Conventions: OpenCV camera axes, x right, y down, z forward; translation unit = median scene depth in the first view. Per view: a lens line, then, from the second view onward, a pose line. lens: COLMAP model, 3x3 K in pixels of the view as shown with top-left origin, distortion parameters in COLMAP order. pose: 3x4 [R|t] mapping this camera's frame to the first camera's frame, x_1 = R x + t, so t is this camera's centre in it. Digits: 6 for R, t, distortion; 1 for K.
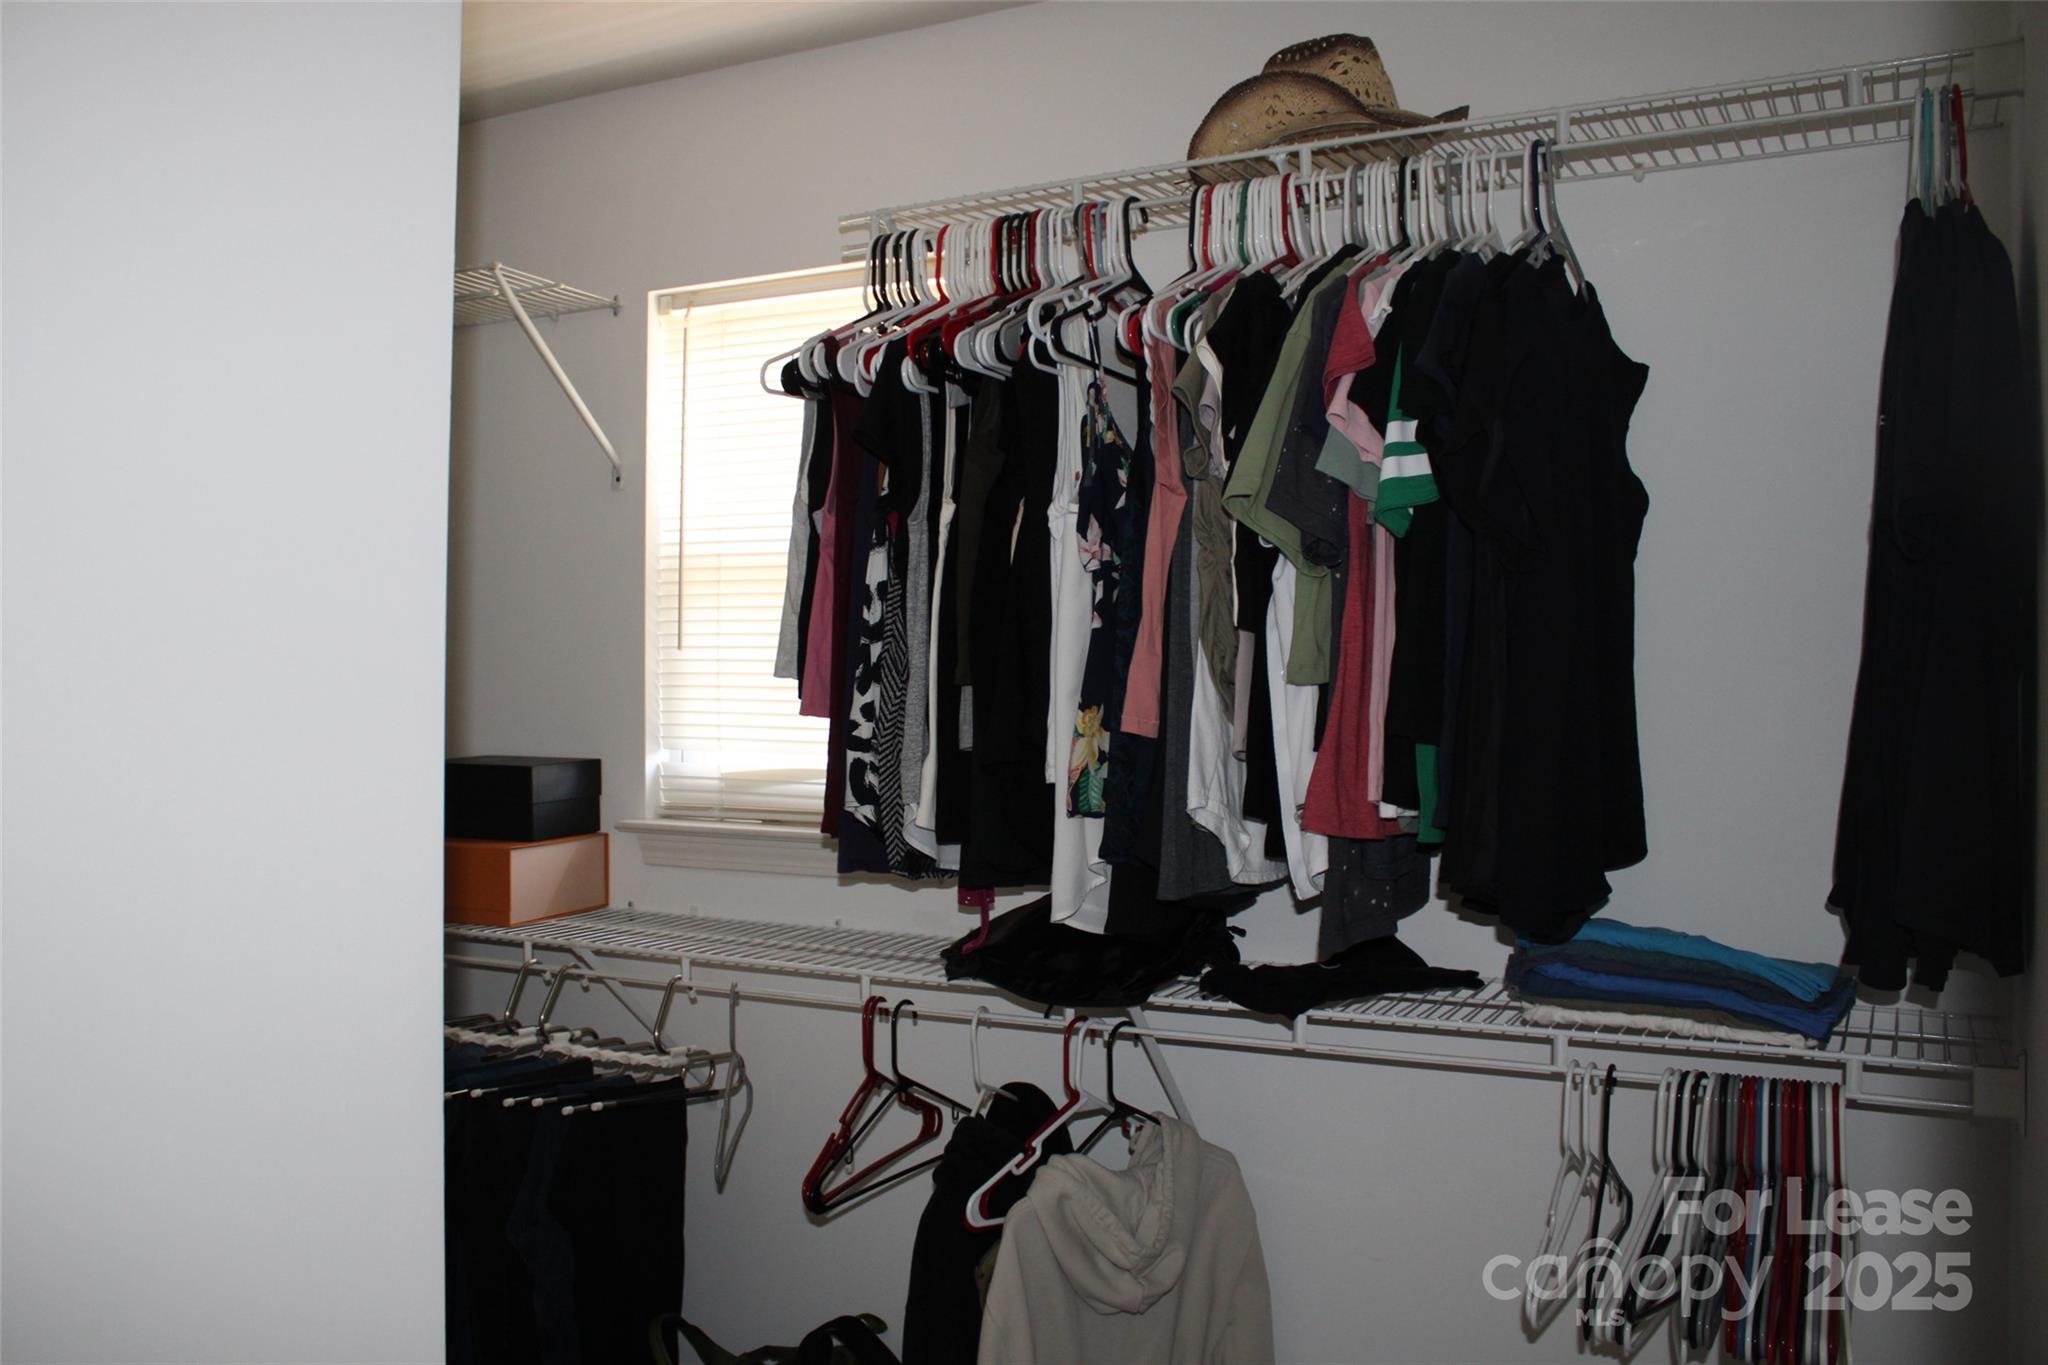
lens RADIAL K [[1755.0, 0, 977.4], [0, 1755.0, 689.0], [0, 0, 1]] dist [-0.169523, 0.140856]
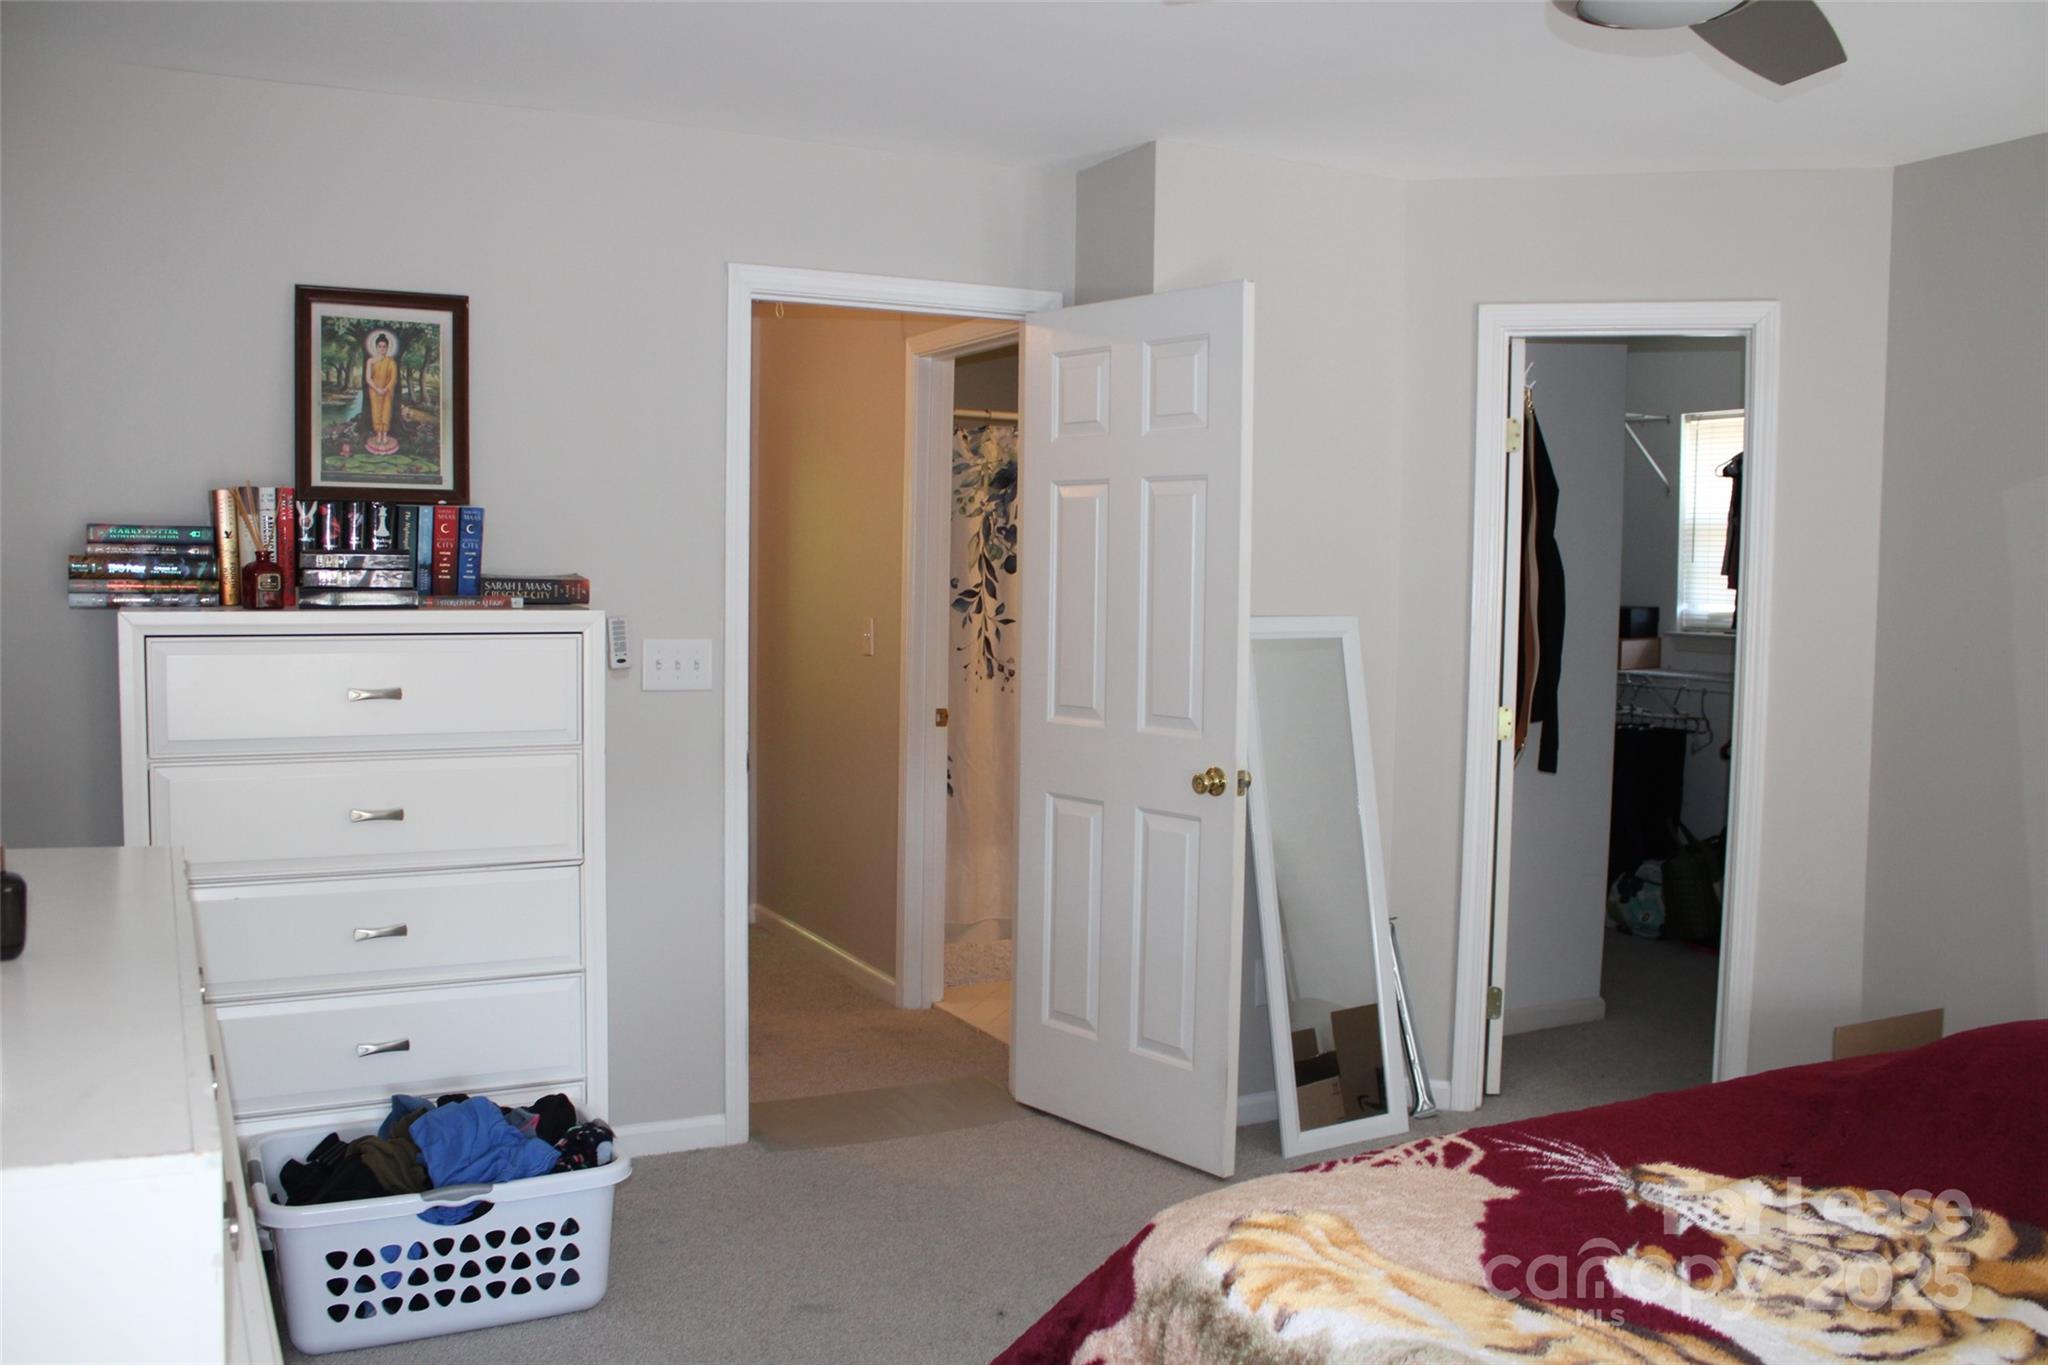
lens RADIAL K [[1755.0, 0, 977.4], [0, 1755.0, 689.0], [0, 0, 1]] dist [-0.169523, 0.140856]
pose [[0.823766, 0.040339, -0.565494, 0.513903], [-0.002876, 0.997750, 0.066983, -0.005450], [0.566923, -0.053552, 0.822028, -2.175479]]
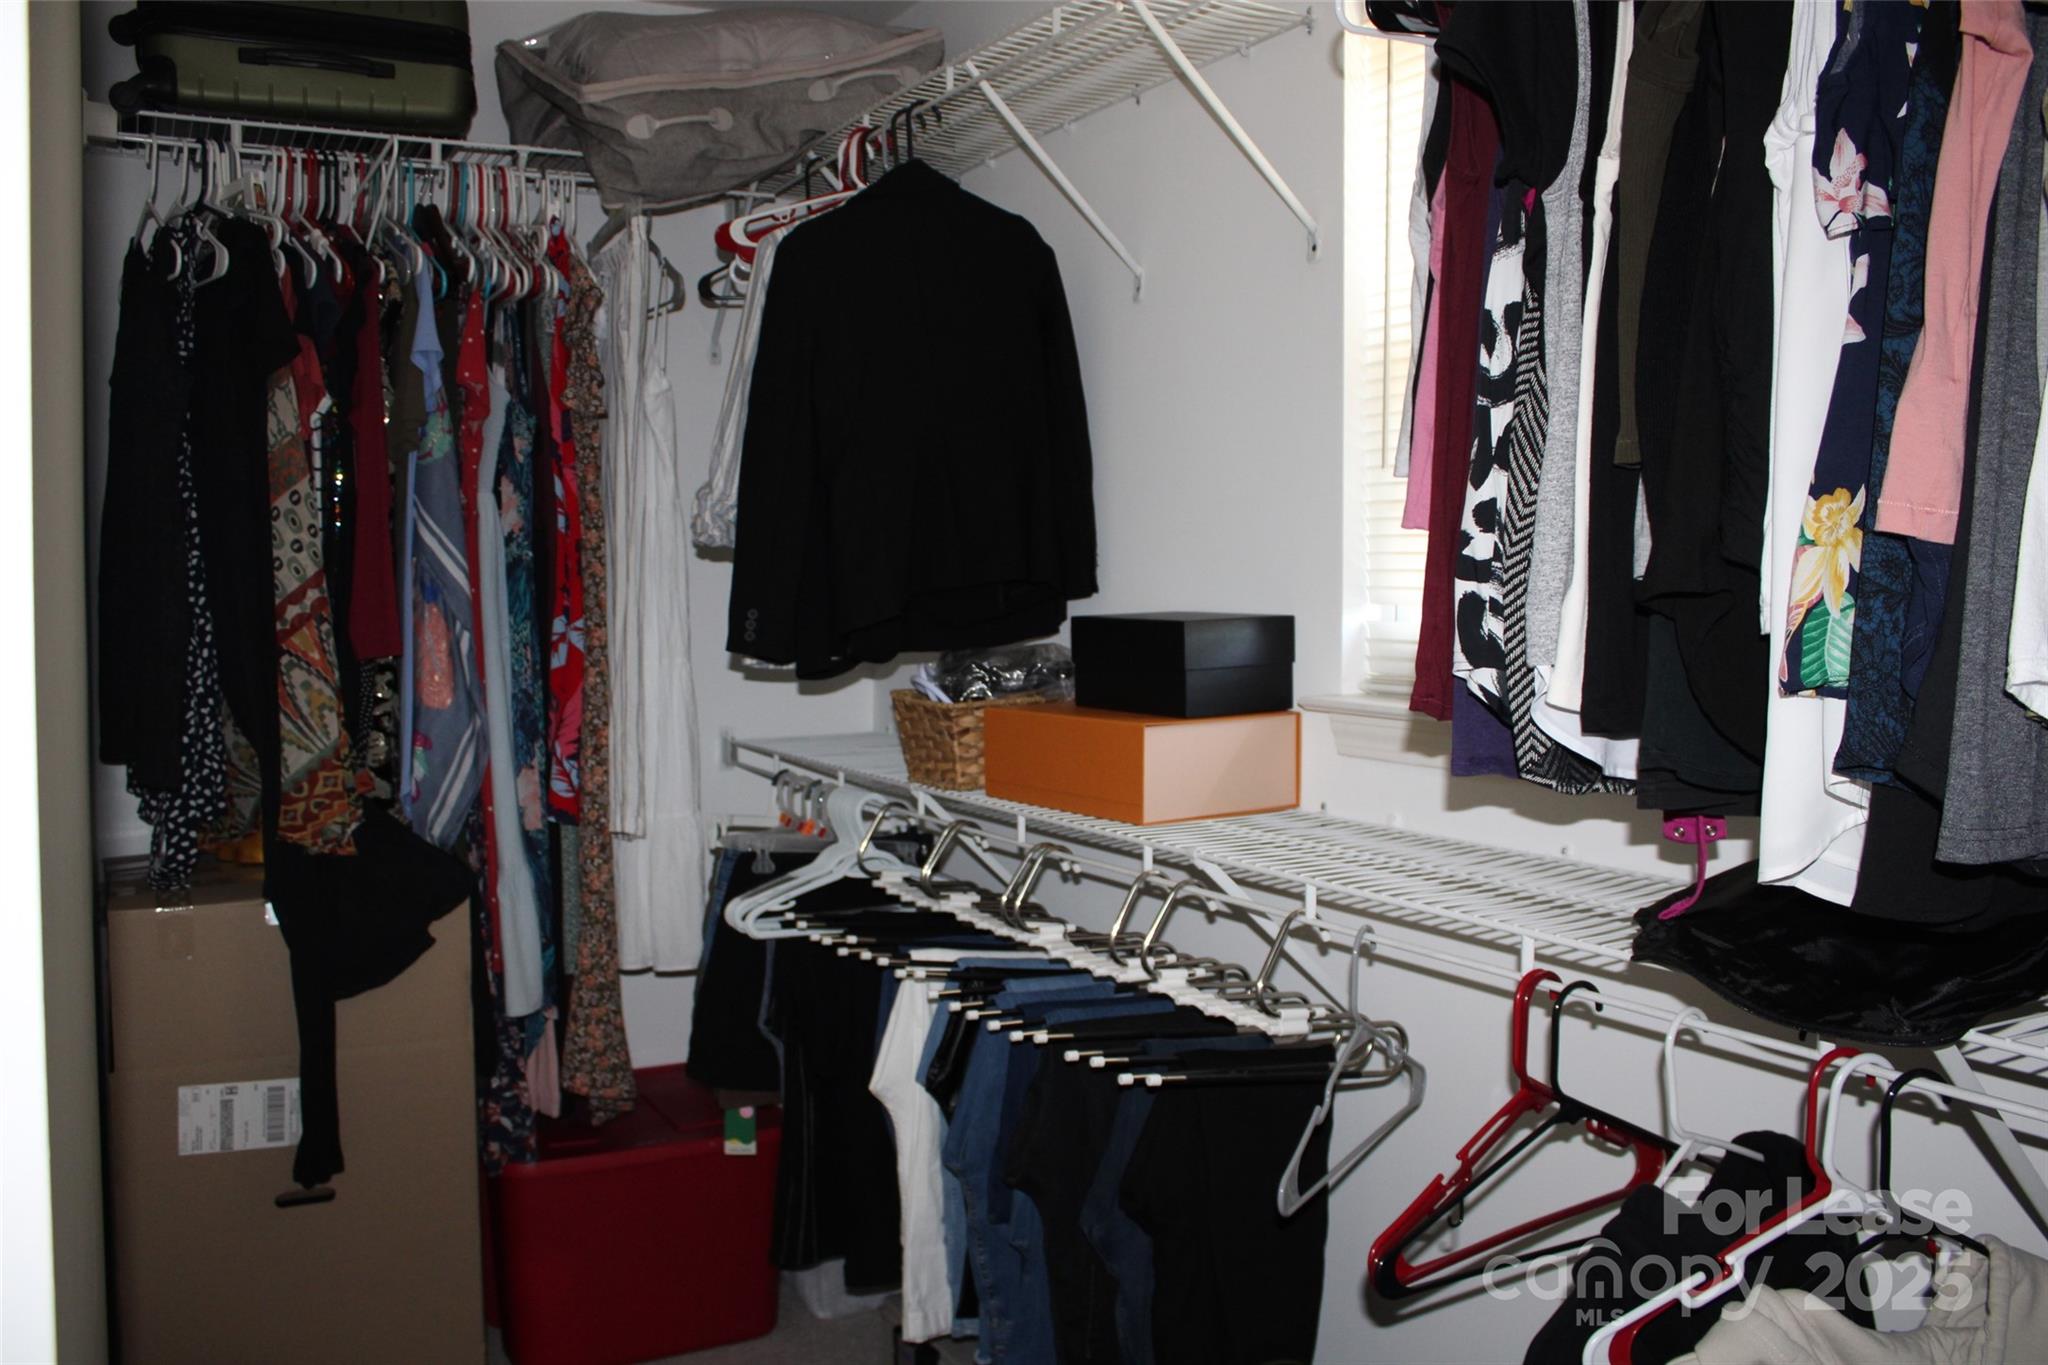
lens RADIAL K [[1755.0, 0, 977.4], [0, 1755.0, 689.0], [0, 0, 1]] dist [-0.169523, 0.140856]
pose [[0.840265, 0.035136, -0.541036, 0.117225], [-0.003091, 0.998192, 0.060024, 0.037490], [0.542167, -0.048763, 0.838854, 0.390146]]
